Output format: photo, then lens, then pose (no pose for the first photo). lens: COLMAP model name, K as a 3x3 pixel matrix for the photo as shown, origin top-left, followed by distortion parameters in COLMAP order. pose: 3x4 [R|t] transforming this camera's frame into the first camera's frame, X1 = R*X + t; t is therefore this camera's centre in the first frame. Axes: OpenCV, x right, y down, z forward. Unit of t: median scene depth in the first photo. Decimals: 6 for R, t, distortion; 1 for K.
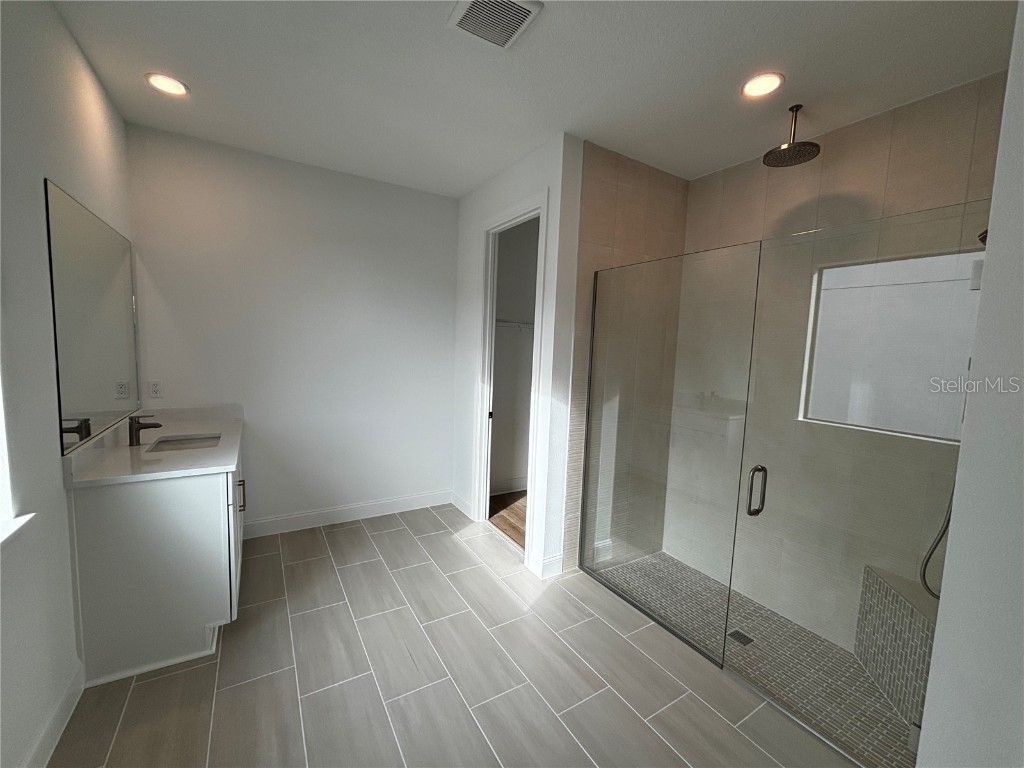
lens RADIAL K [[416.2, 0, 511.4], [0, 416.2, 381.0], [0, 0, 1]] dist [0.000860, -0.000286]
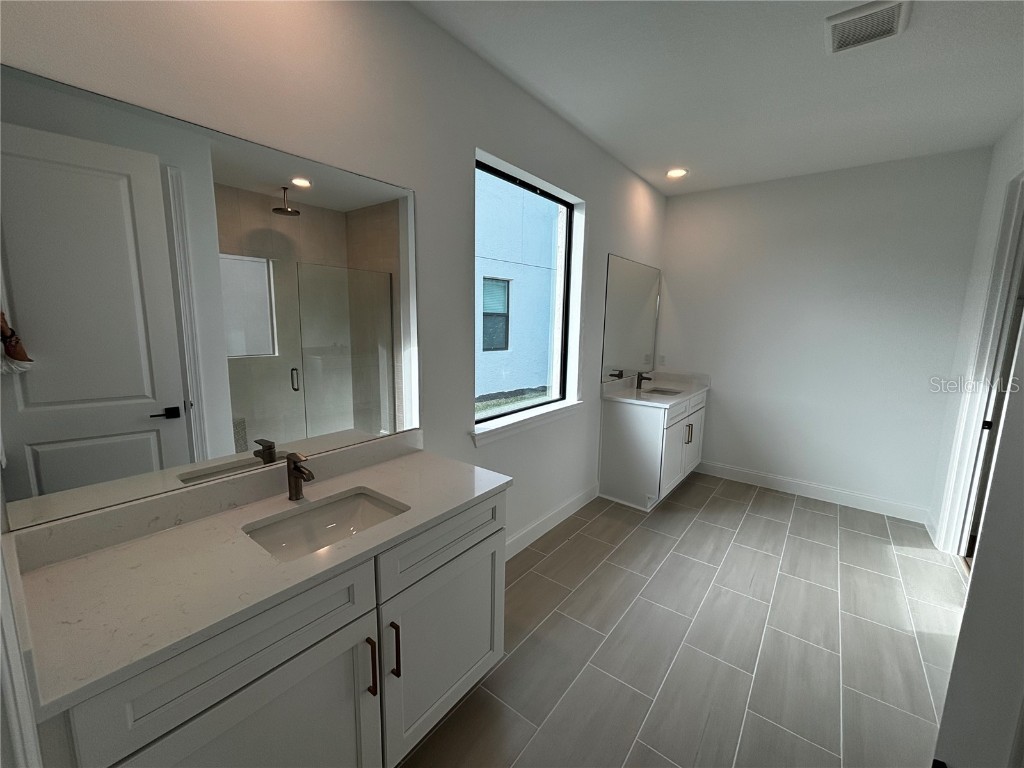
lens RADIAL K [[416.2, 0, 511.4], [0, 416.2, 381.0], [0, 0, 1]] dist [0.000860, -0.000286]
pose [[0.354580, 0.107511, -0.928824, 0.453618], [-0.089310, 0.992720, 0.080813, 0.023261], [0.930751, 0.054299, 0.361600, -0.124490]]
